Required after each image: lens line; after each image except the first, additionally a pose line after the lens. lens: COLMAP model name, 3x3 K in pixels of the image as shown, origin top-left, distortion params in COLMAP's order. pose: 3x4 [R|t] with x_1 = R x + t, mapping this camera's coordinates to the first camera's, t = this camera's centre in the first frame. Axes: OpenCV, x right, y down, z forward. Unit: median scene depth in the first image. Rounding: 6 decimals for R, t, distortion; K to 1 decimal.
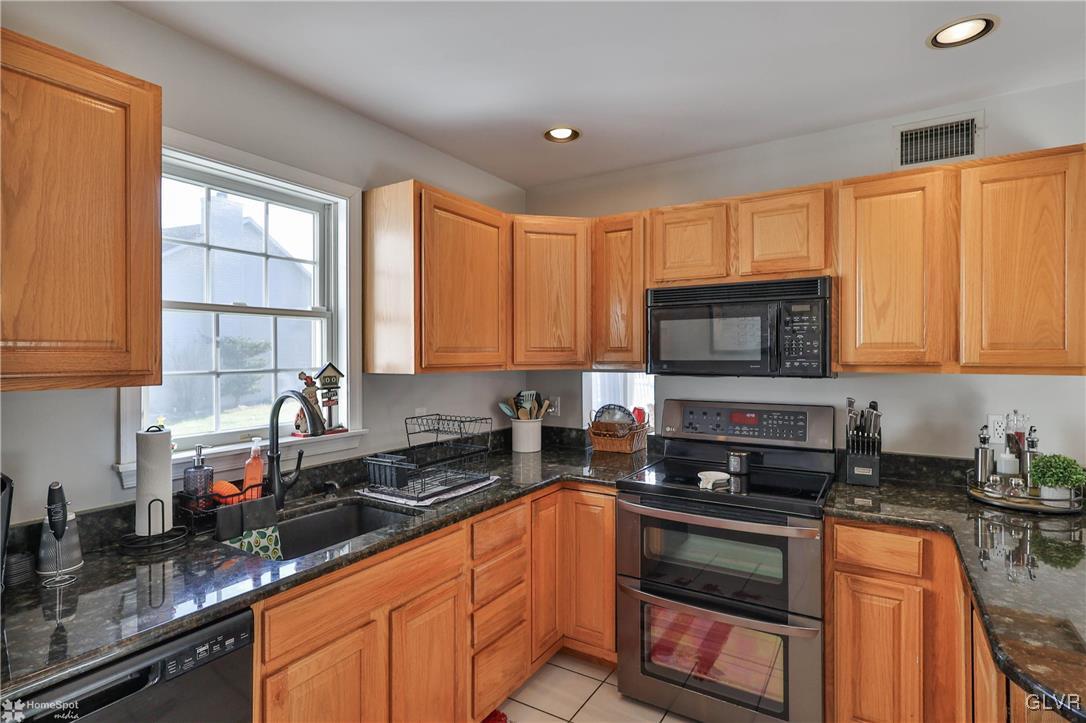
lens RADIAL K [[540.7, 0, 554.5], [0, 540.7, 357.4], [0, 0, 1]] dist [-0.000231, -0.000668]
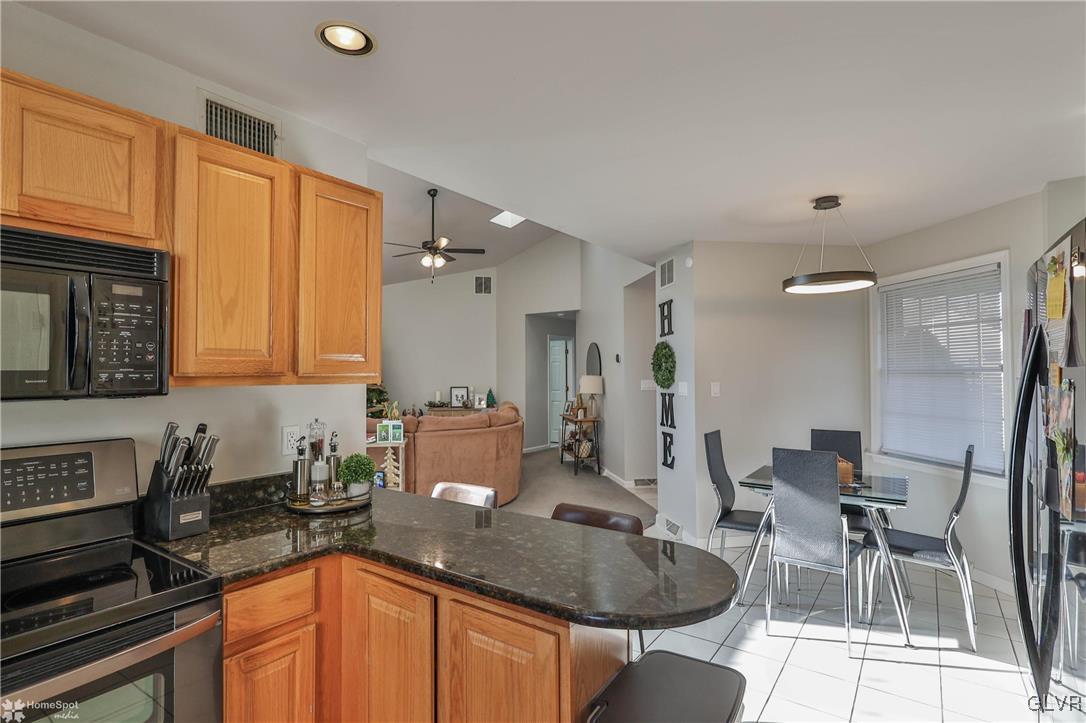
lens RADIAL K [[540.7, 0, 524.3], [0, 540.7, 367.8], [0, 0, 1]] dist [-0.000231, -0.000668]
pose [[0.086061, 0.013216, 0.996202, -0.152750], [0.011441, 0.999833, -0.014252, 0.016899], [-0.996224, 0.012624, 0.085896, 0.474326]]
